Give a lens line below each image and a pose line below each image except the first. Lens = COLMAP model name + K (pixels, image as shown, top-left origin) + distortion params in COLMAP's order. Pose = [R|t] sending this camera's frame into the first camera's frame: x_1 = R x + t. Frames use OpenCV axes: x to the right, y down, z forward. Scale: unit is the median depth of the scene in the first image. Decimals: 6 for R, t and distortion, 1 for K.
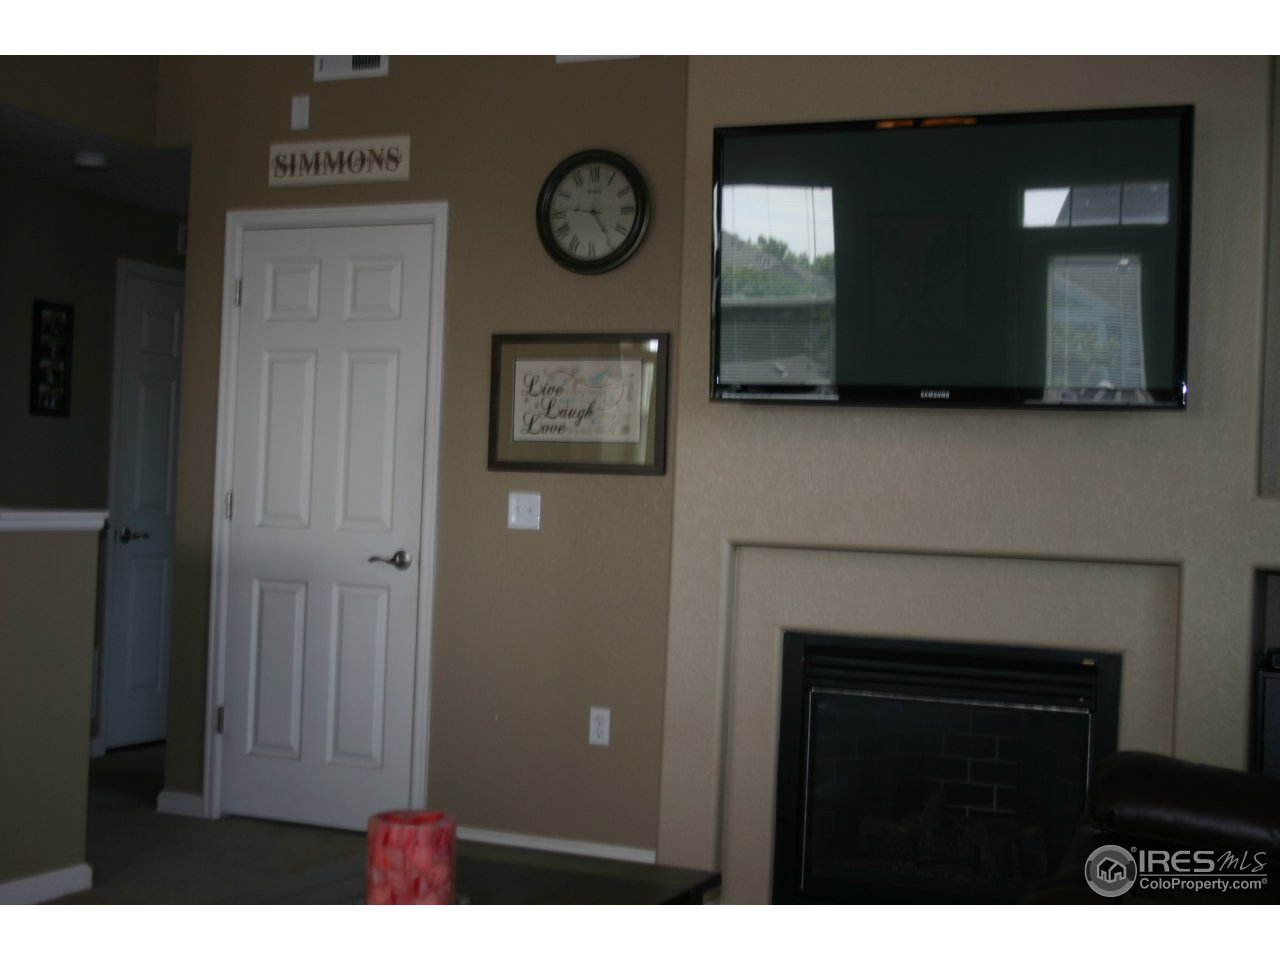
lens RADIAL K [[1718.4, 0, 646.1], [0, 1718.4, 482.4], [0, 0, 1]] dist [-0.021959, -0.242465]
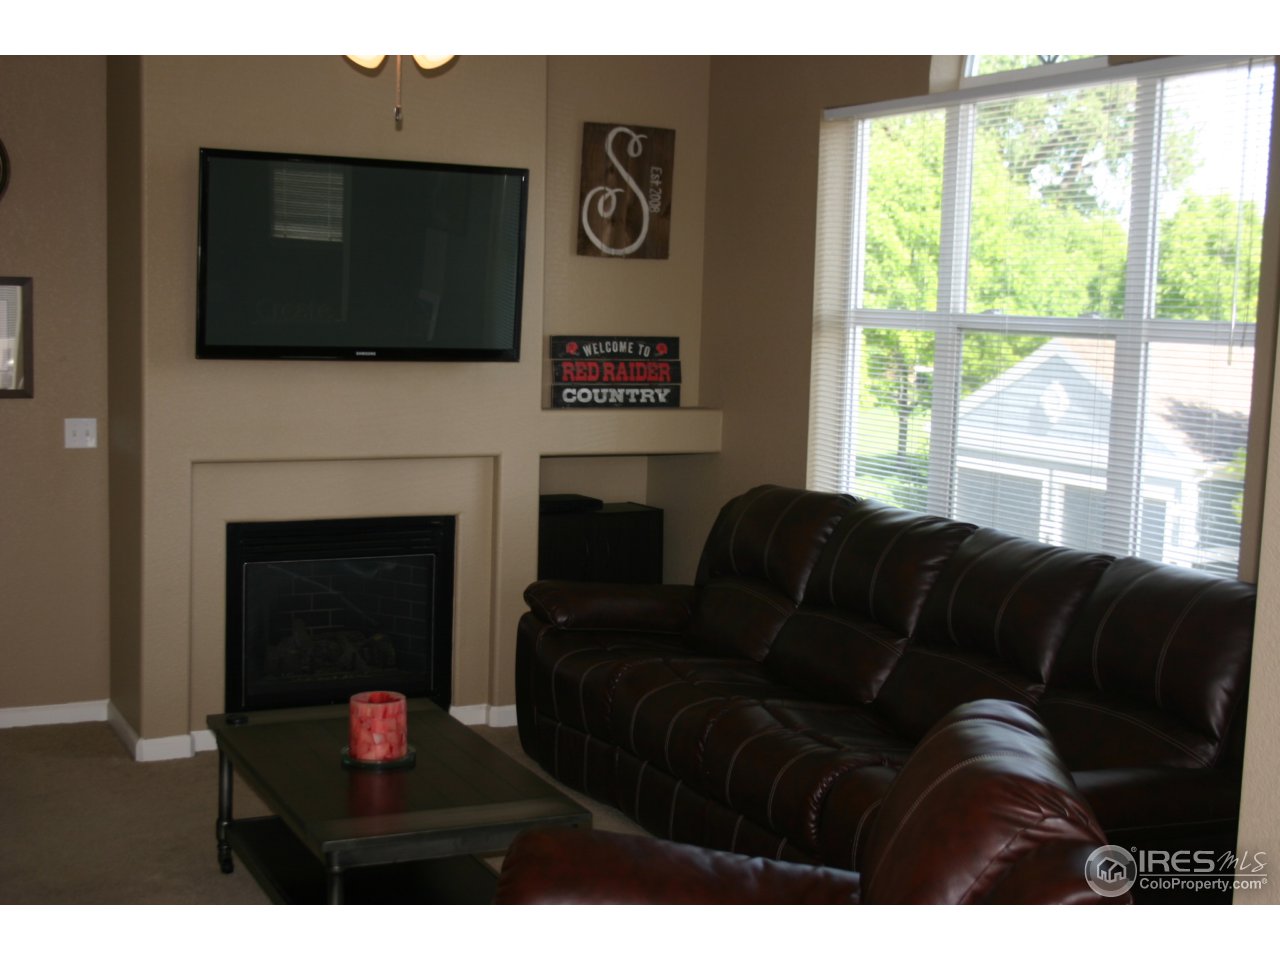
lens RADIAL K [[1718.4, 0, 646.1], [0, 1718.4, 482.4], [0, 0, 1]] dist [-0.021959, -0.242465]
pose [[0.607447, -0.104402, 0.787470, -0.834979], [-0.019228, 0.989103, 0.145967, -0.158772], [-0.794128, -0.103809, 0.598820, -0.065292]]
